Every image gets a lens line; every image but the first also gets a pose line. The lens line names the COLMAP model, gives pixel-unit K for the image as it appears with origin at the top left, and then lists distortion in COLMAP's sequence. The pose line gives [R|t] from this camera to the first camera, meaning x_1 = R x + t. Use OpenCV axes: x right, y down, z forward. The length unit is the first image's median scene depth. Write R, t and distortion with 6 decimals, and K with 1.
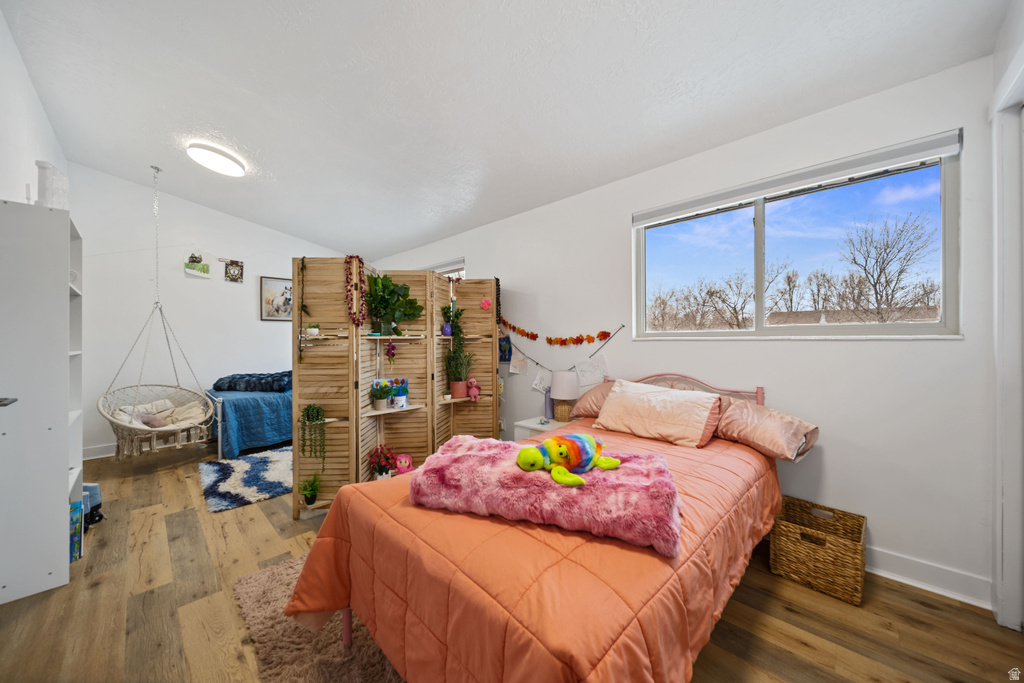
lens RADIAL K [[359.3, 0, 509.8], [0, 359.3, 338.2], [0, 0, 1]] dist [-0.000126, -0.000047]
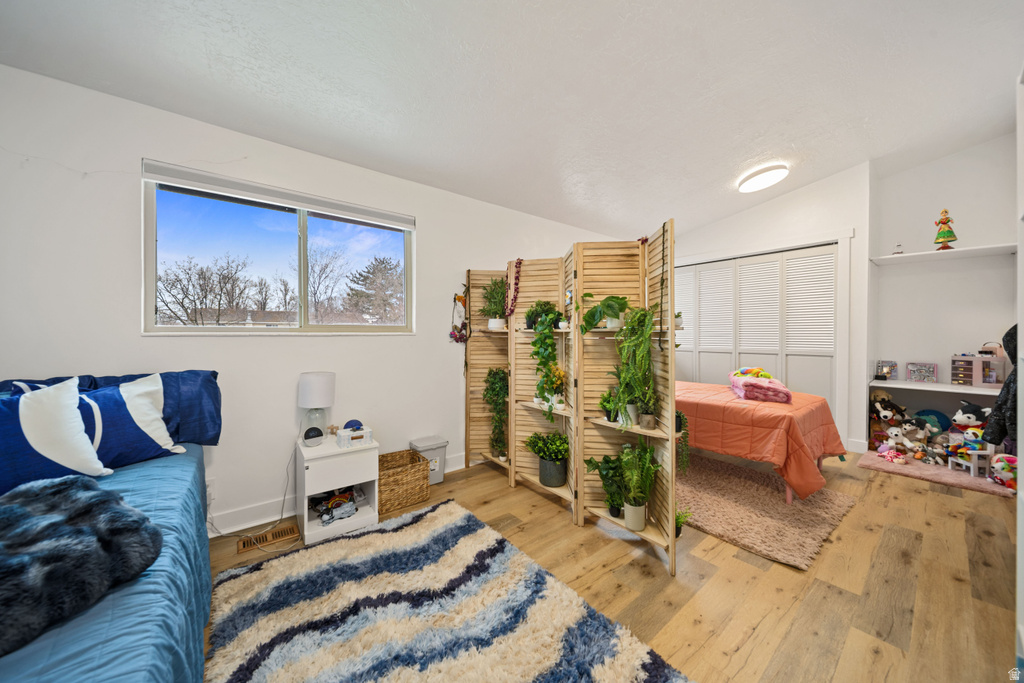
lens RADIAL K [[359.3, 0, 509.8], [0, 359.3, 338.2], [0, 0, 1]] dist [-0.000126, -0.000047]
pose [[0.113277, 0.006116, 0.993545, -1.117101], [0.004638, 0.999967, -0.006684, 0.018369], [-0.993553, 0.005366, 0.113245, 1.017350]]
